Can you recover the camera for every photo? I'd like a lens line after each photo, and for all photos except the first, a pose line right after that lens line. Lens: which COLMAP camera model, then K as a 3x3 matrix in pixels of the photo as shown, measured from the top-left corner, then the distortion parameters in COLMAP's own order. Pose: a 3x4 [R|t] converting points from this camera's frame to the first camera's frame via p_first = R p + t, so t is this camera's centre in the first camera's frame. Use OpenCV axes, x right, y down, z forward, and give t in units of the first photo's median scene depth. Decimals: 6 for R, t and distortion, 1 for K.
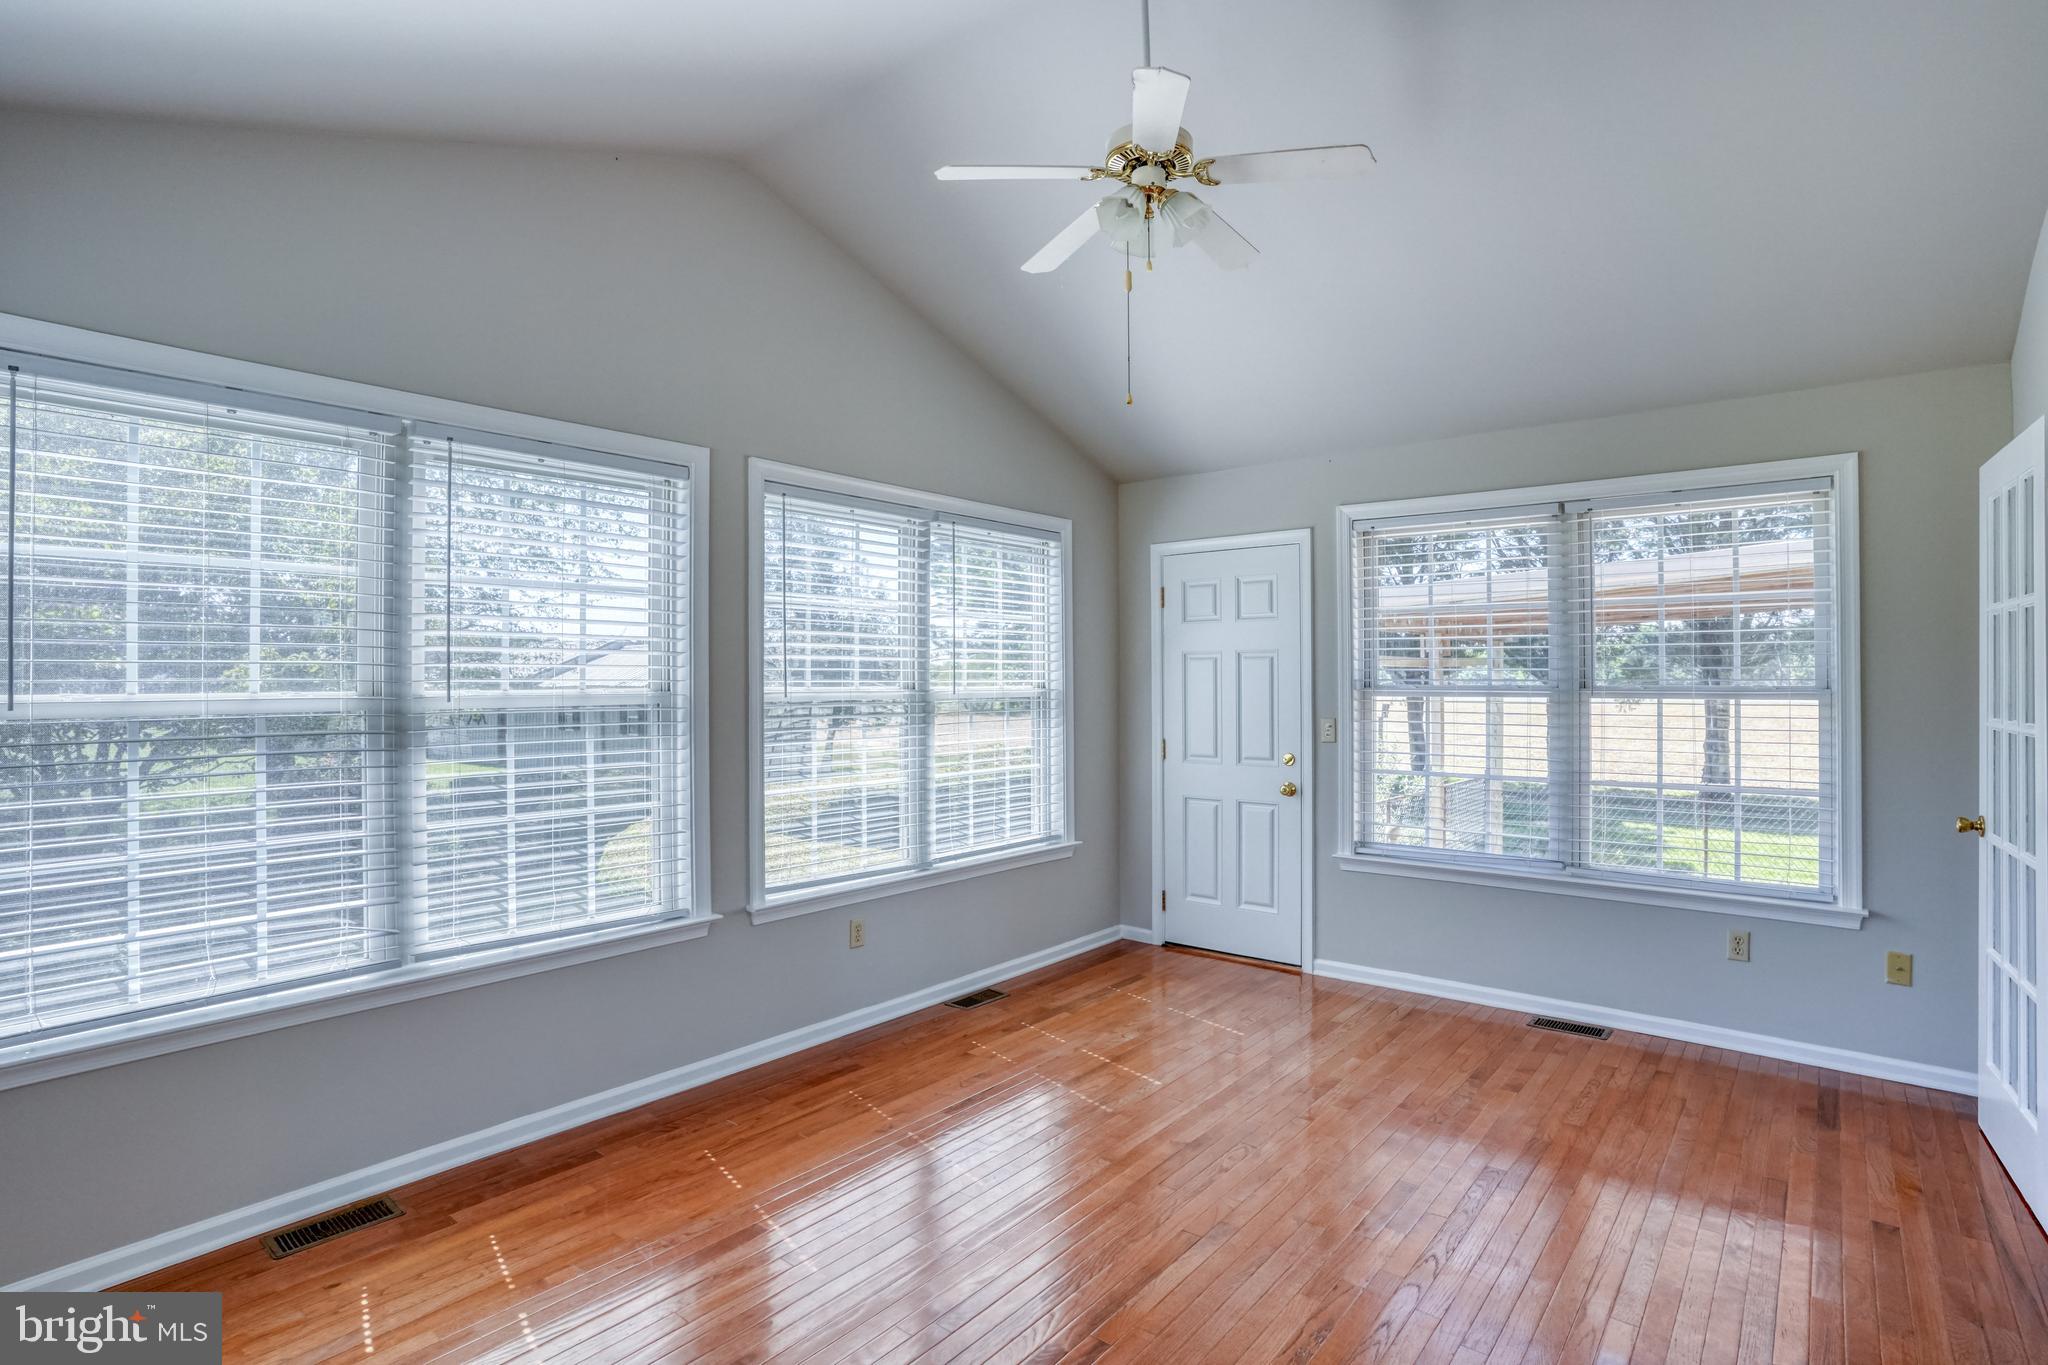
lens RADIAL K [[1022.1, 0, 1017.1], [0, 1022.1, 672.7], [0, 0, 1]] dist [-0.083863, 0.042388]
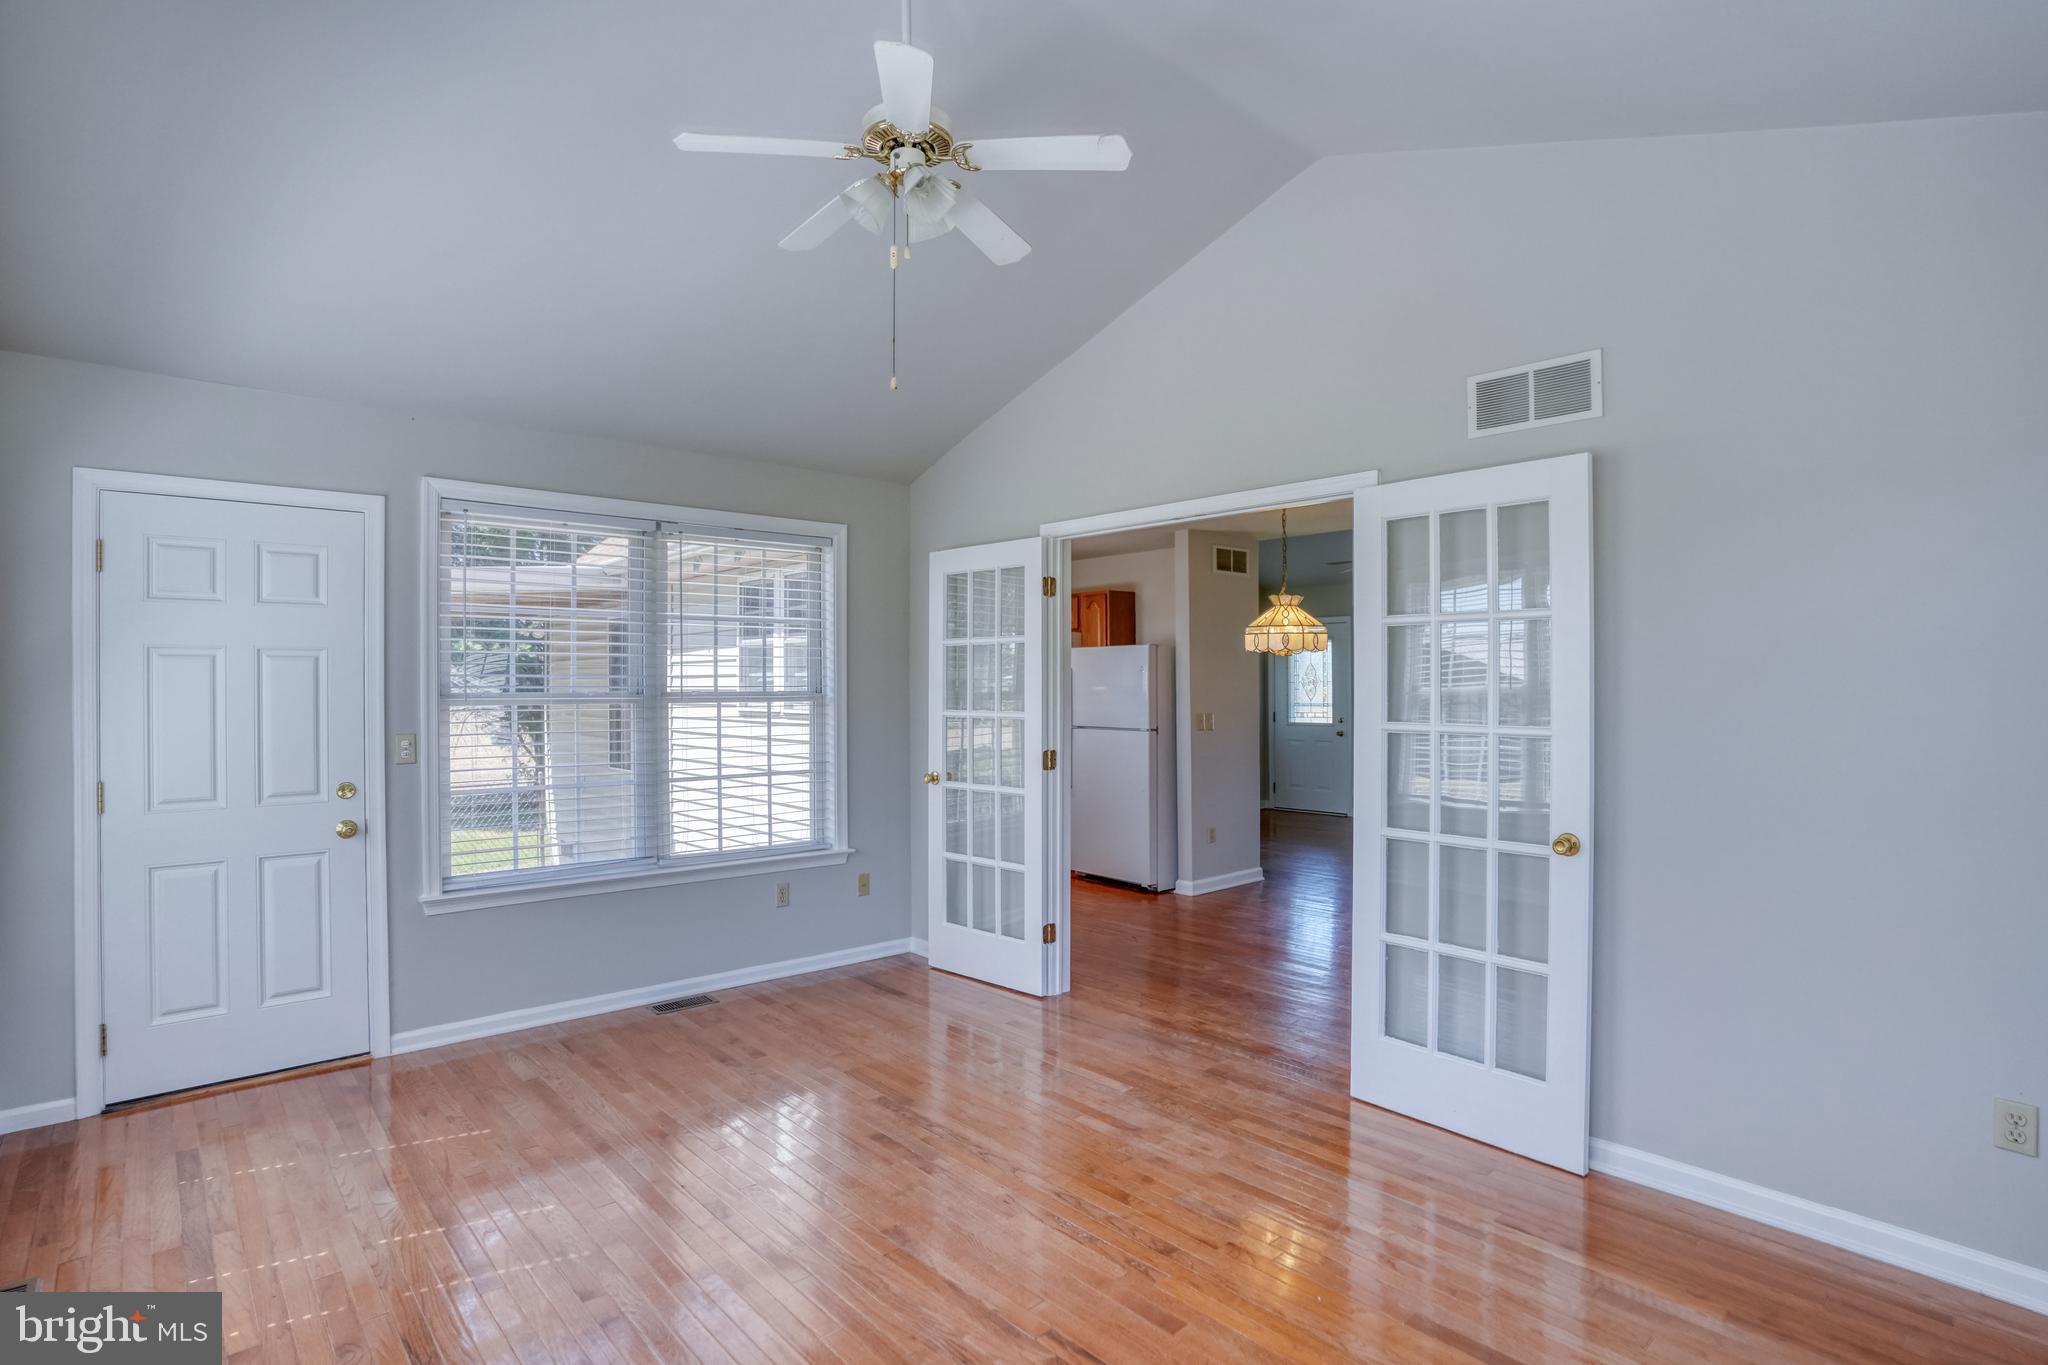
lens RADIAL K [[1024.7, 0, 1024.0], [0, 1024.7, 682.5], [0, 0, 1]] dist [0.002122, 0.001416]
pose [[0.174142, 0.001592, 0.984719, -0.516112], [-0.009342, 0.999956, 0.000035, -0.001723], [-0.984676, -0.009206, 0.174149, 0.451236]]
